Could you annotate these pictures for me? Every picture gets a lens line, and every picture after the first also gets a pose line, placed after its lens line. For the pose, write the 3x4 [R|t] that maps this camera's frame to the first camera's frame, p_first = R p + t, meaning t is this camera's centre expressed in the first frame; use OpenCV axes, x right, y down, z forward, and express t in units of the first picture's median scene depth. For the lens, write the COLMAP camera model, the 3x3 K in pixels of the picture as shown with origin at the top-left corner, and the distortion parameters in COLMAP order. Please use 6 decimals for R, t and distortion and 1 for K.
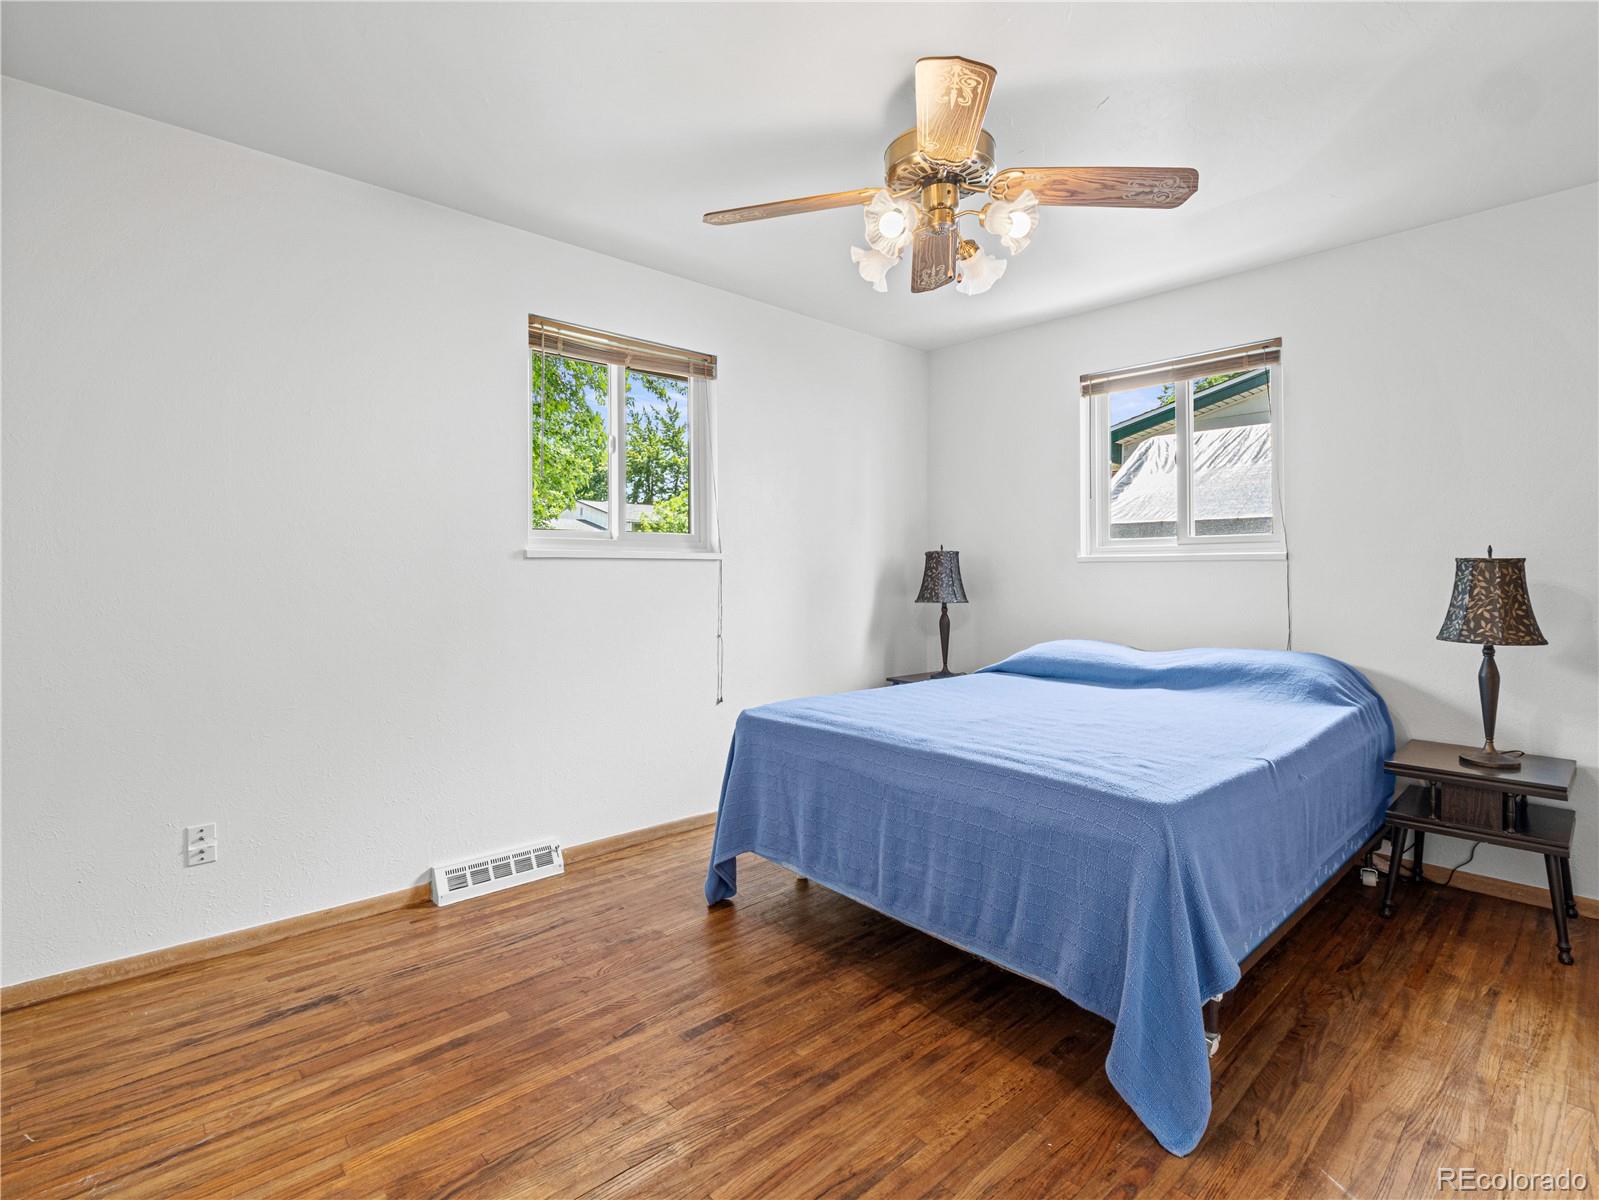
lens RADIAL K [[785.4, 0, 799.9], [0, 785.4, 576.0], [0, 0, 1]] dist [-0.010126, 0.000198]
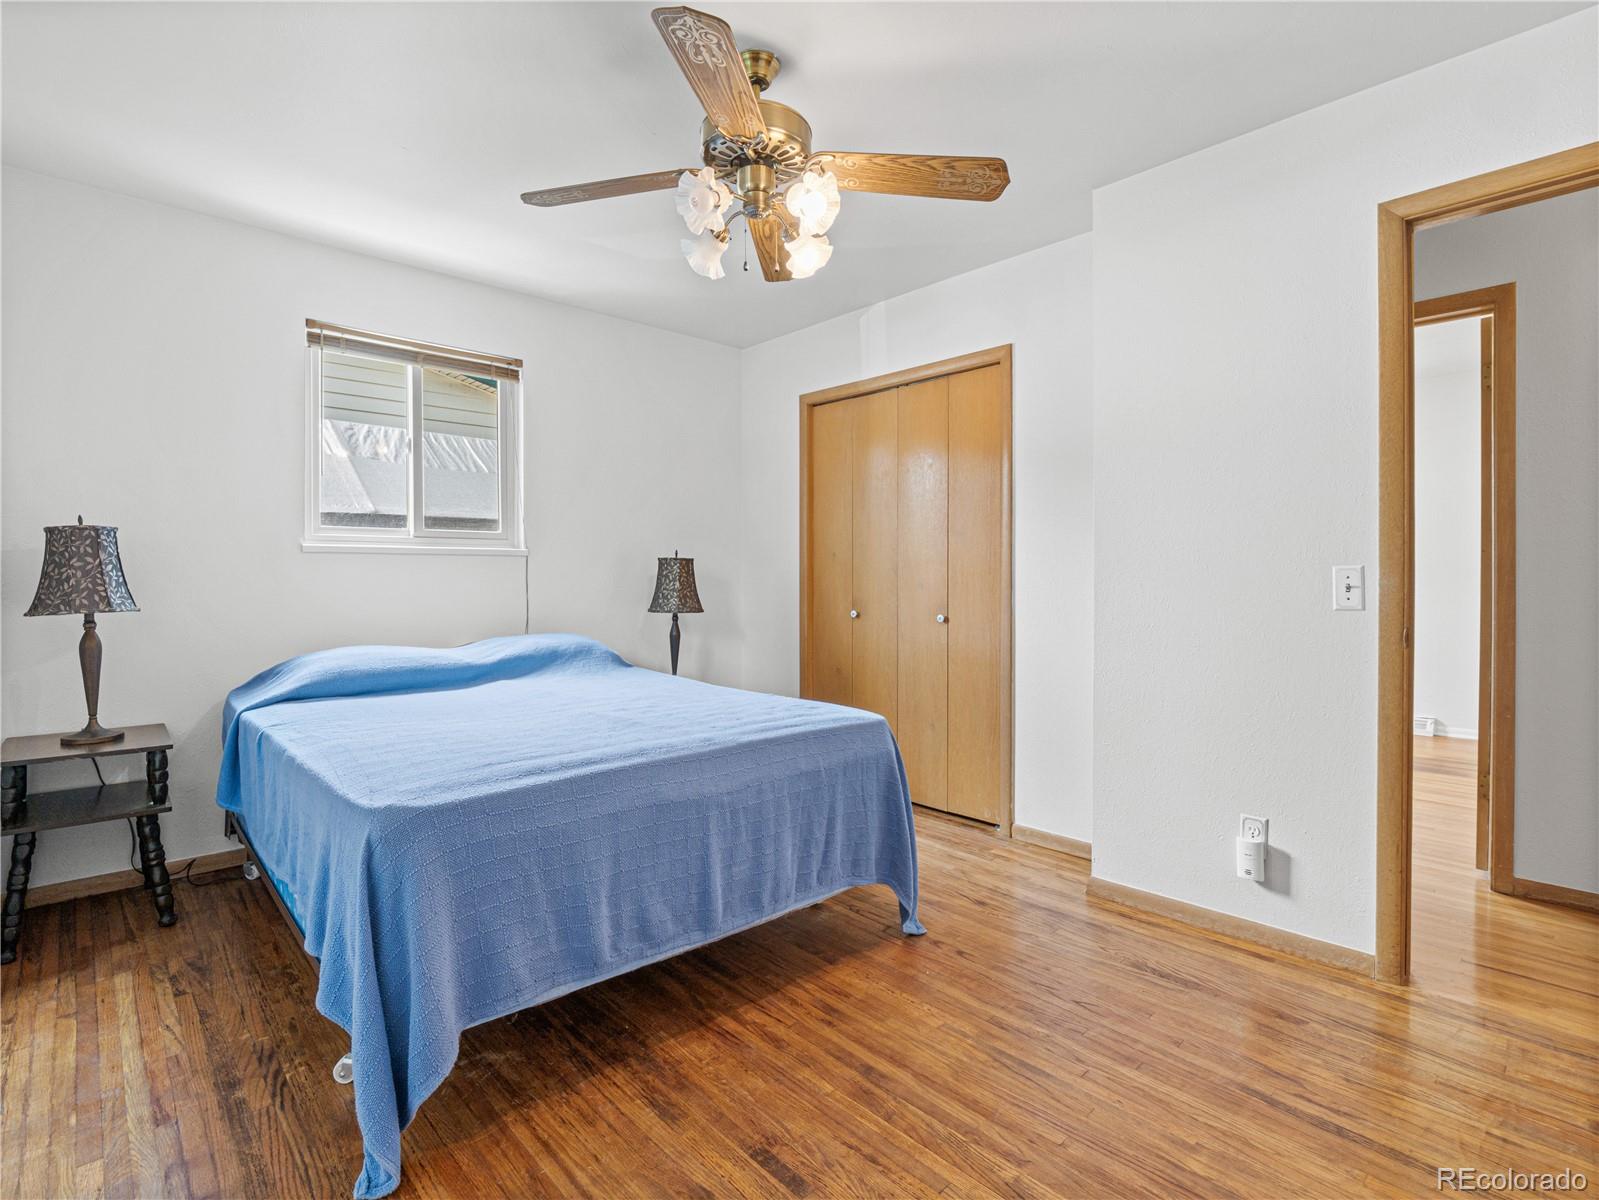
lens RADIAL K [[772.9, 0, 793.6], [0, 772.9, 576.2], [0, 0, 1]] dist [0.002549, 0.000140]
pose [[0.005285, -0.005327, 0.999972, -0.717943], [0.002535, 0.999983, 0.005313, 0.007438], [-0.999983, 0.002507, 0.005298, 0.832074]]
